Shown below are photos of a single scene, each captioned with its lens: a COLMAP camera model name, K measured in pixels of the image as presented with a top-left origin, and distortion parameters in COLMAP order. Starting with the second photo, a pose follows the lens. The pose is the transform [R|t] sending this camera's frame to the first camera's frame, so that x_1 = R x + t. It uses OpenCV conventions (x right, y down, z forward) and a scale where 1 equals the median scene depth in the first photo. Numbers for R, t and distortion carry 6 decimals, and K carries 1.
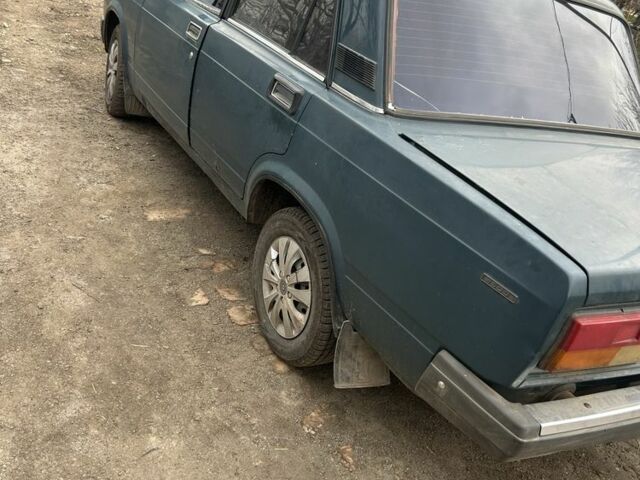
lens RADIAL K [[716.2, 0, 320.0], [0, 716.2, 240.0], [0, 0, 1]] dist [0.197745, -0.008060]
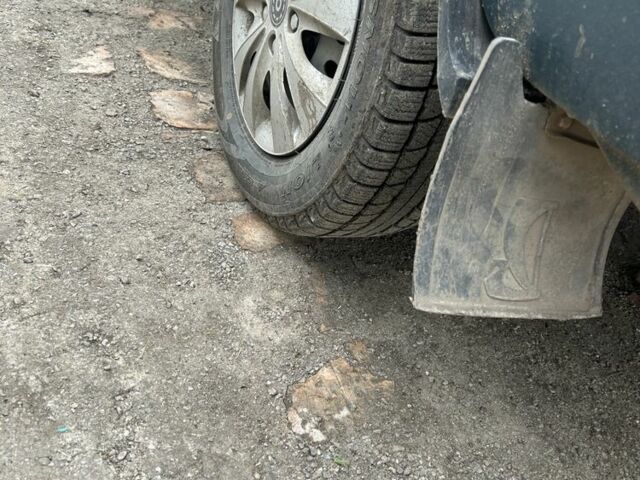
lens RADIAL K [[716.2, 0, 320.0], [0, 716.2, 240.0], [0, 0, 1]] dist [0.197745, -0.008060]
pose [[0.992940, 0.110600, -0.042861, -0.004619], [-0.104137, 0.985844, 0.131403, 0.132456], [0.056787, -0.126012, 0.990402, 0.658897]]
